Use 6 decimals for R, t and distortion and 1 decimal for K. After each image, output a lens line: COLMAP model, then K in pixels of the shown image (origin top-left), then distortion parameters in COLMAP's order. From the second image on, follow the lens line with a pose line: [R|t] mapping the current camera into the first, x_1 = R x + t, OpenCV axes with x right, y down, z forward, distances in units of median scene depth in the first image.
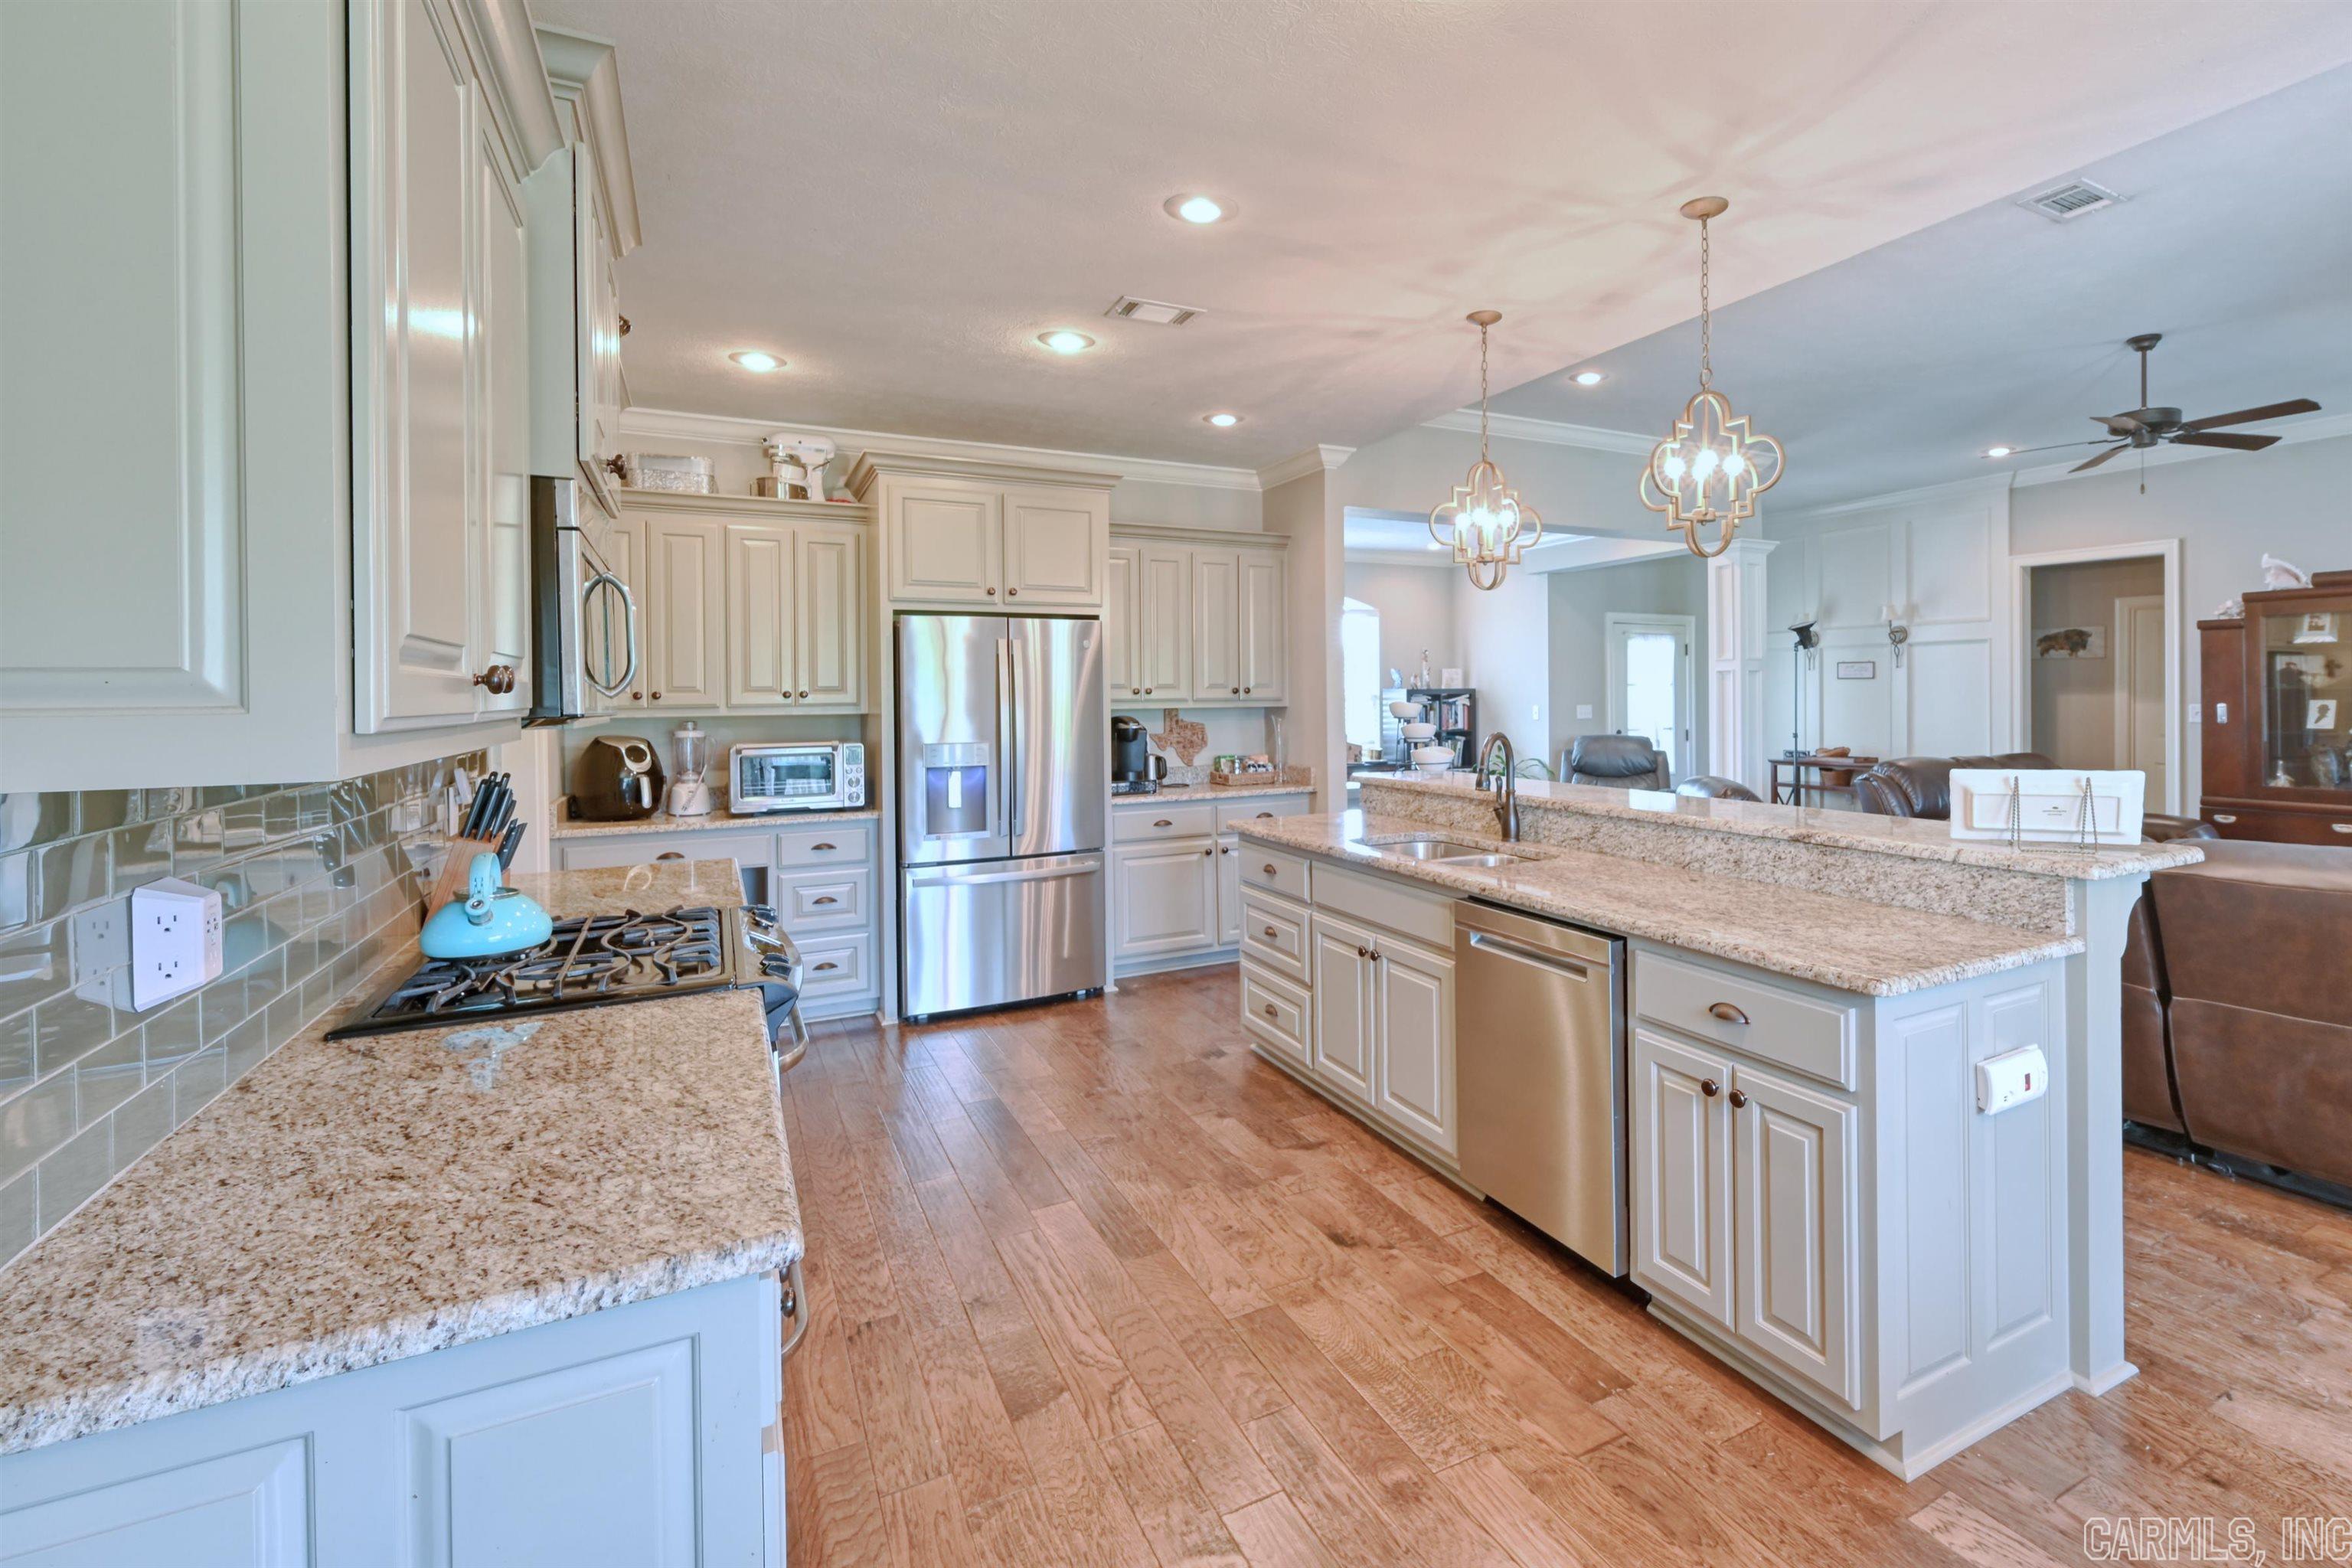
lens RADIAL K [[1089.6, 0, 1340.5], [0, 1089.6, 688.3], [0, 0, 1]] dist [-0.000901, -0.000051]
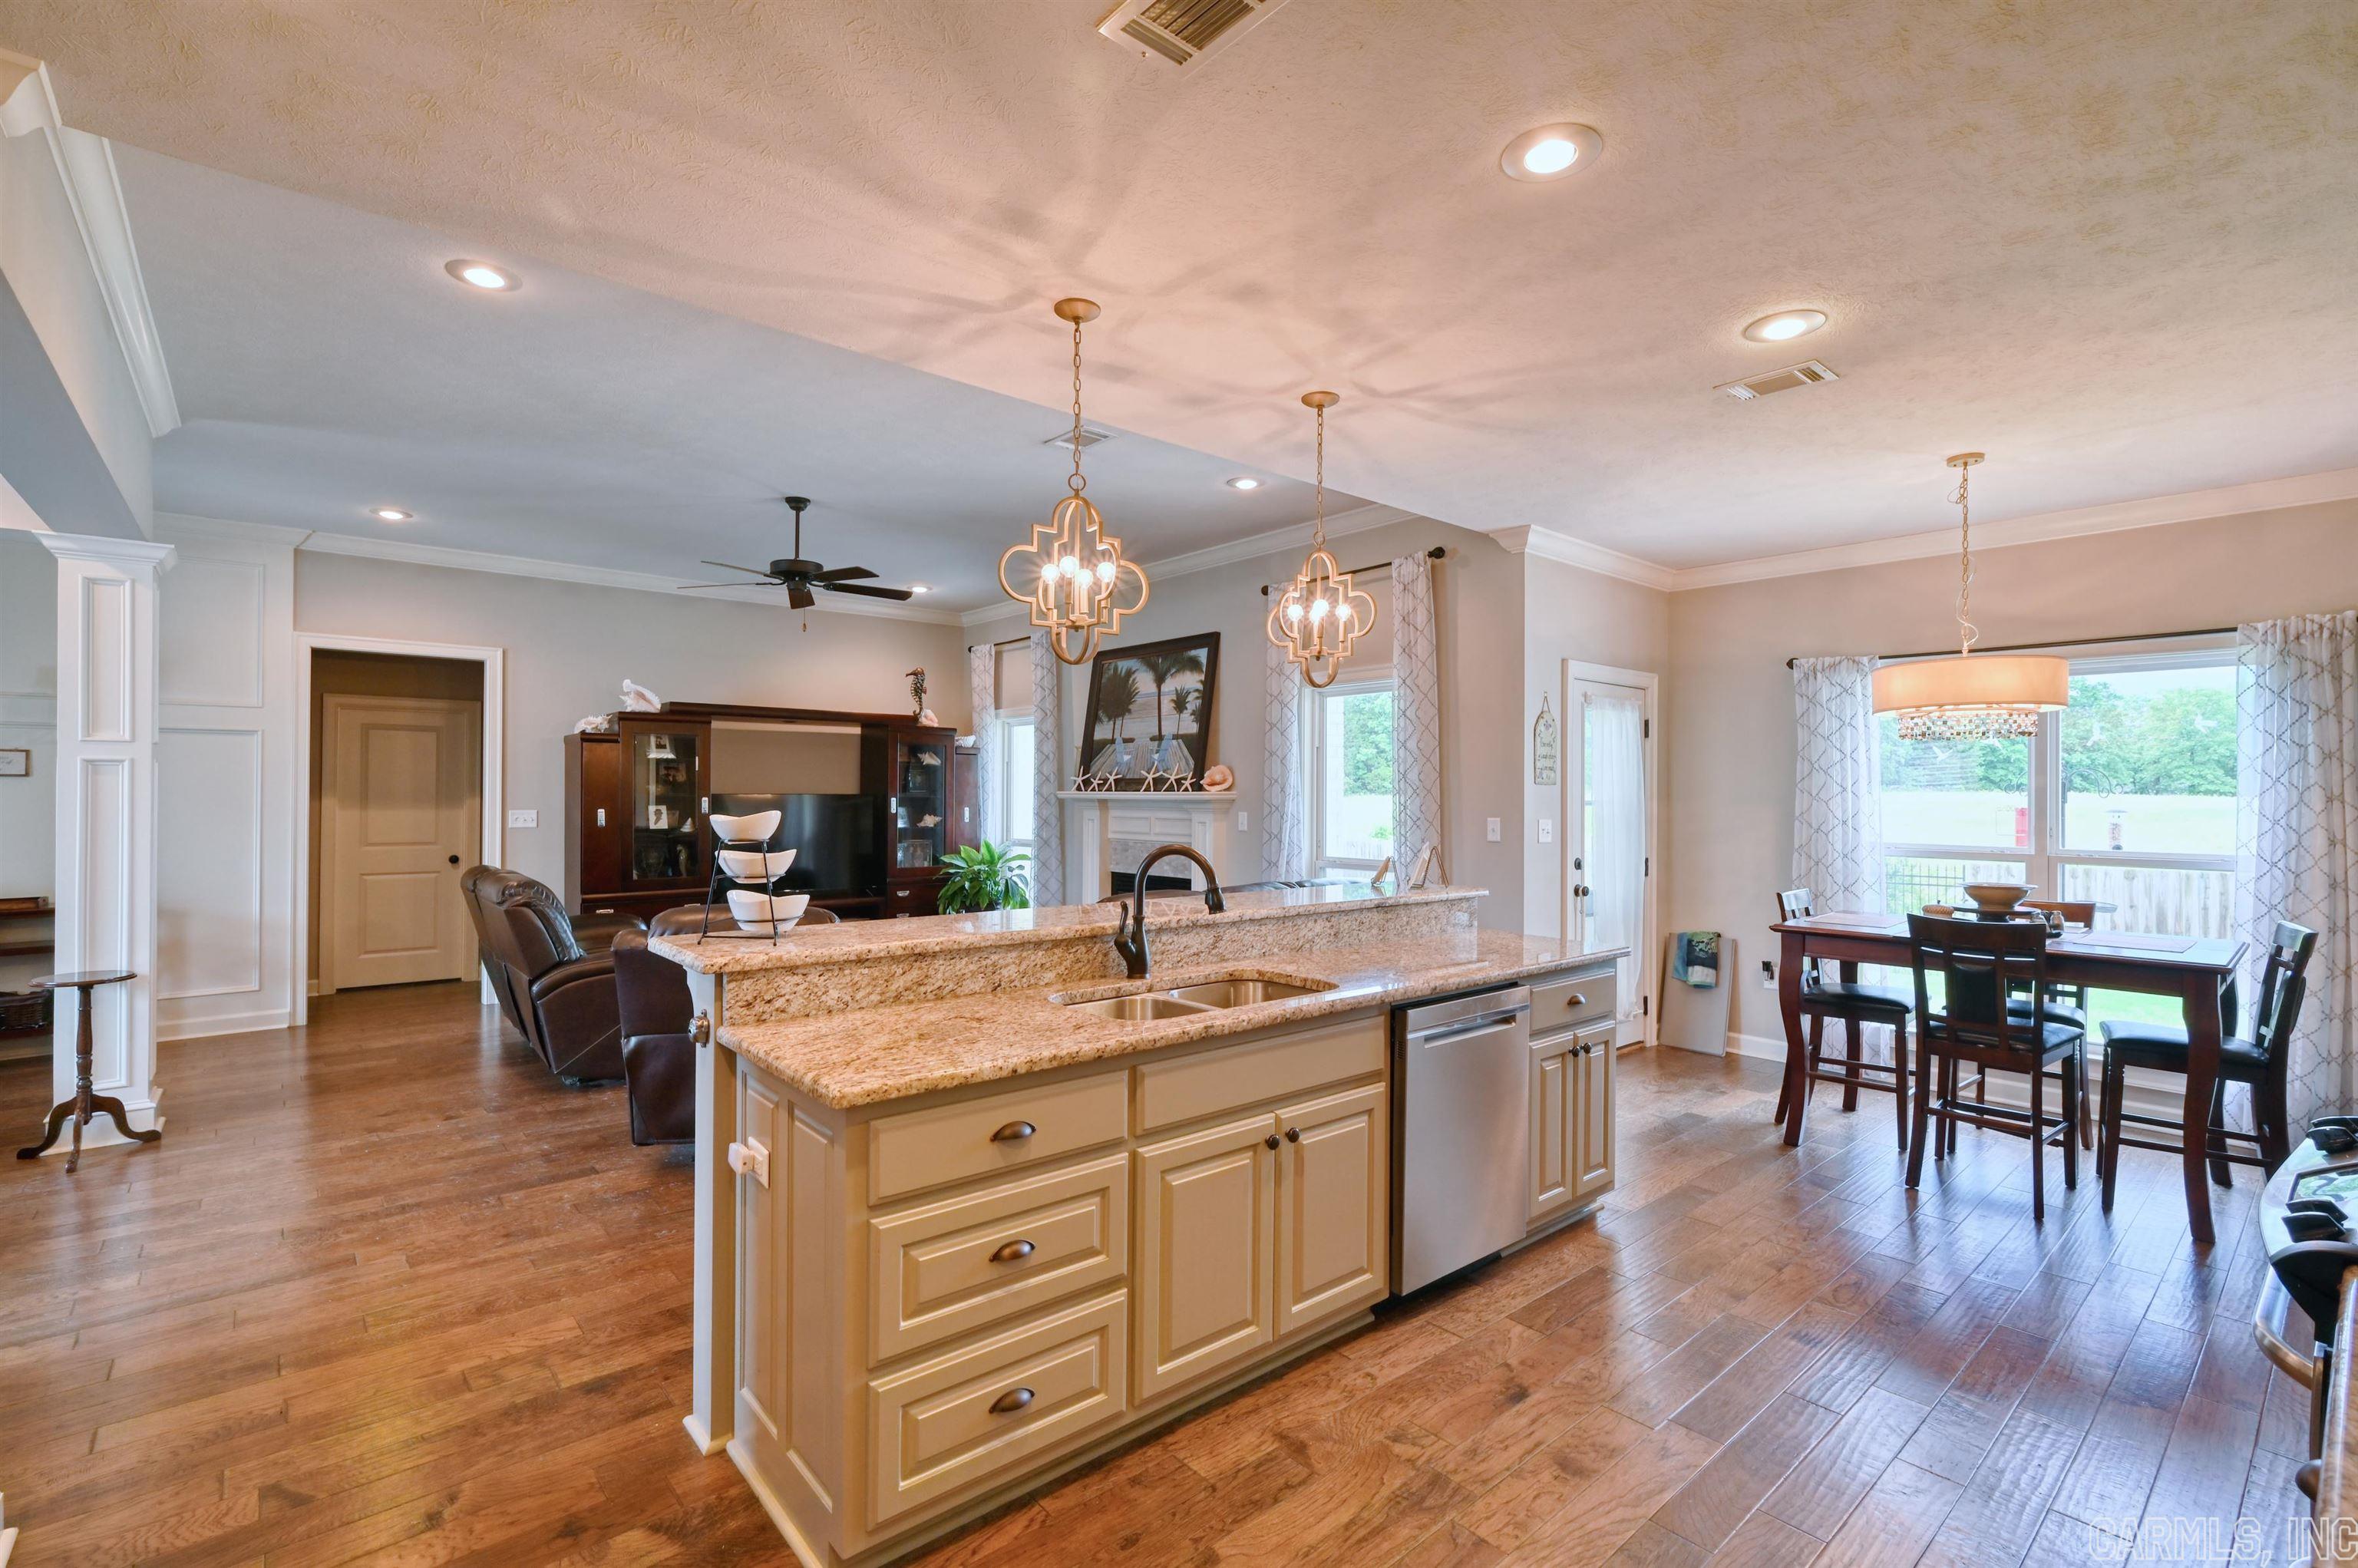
lens RADIAL K [[1052.3, 0, 1179.0], [0, 1052.3, 784.0], [0, 0, 1]] dist [-0.003156, -0.000101]
pose [[-0.184157, 0.017685, 0.982738, -0.613619], [-0.007360, 0.999785, -0.019371, 0.008384], [-0.982869, -0.010800, -0.183987, 1.075716]]
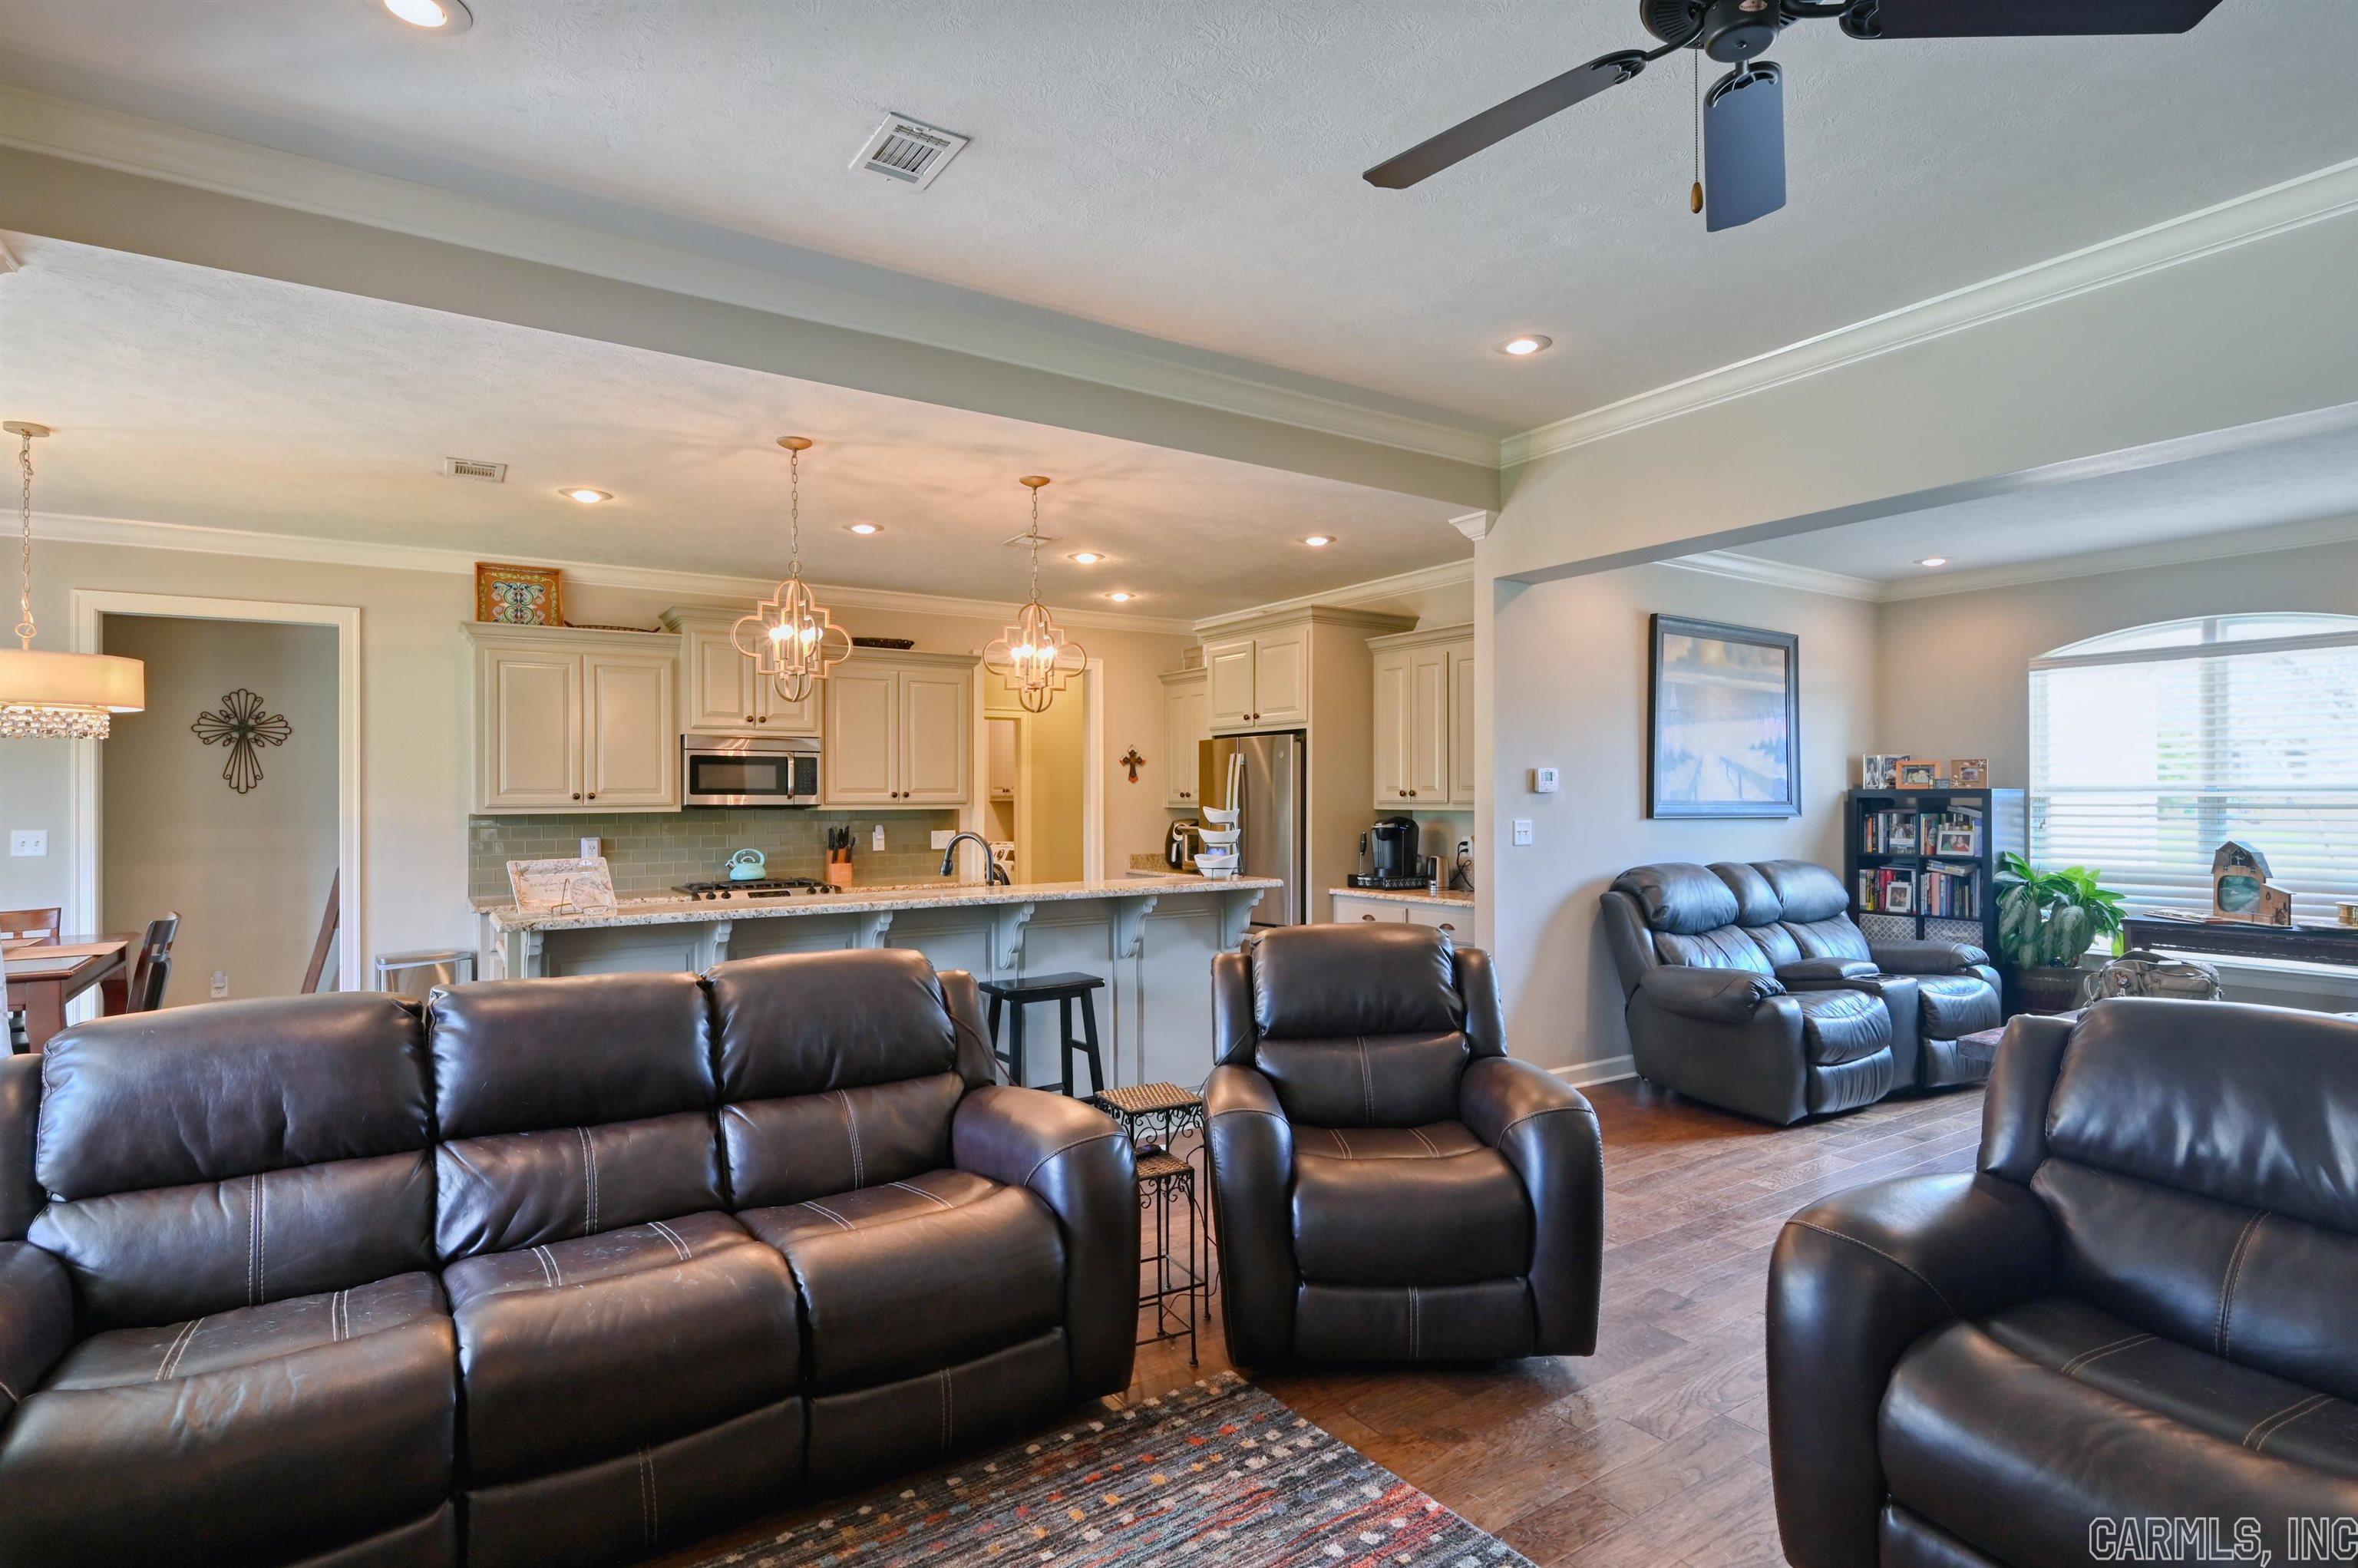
lens RADIAL K [[1185.6, 0, 1179.0], [0, 1185.6, 784.0], [0, 0, 1]] dist [-0.003353, 0.000345]
pose [[0.064496, -0.001278, -0.997917, 1.442435], [0.006275, 0.999980, -0.000875, -0.010238], [0.997898, -0.006205, 0.064502, 1.085072]]
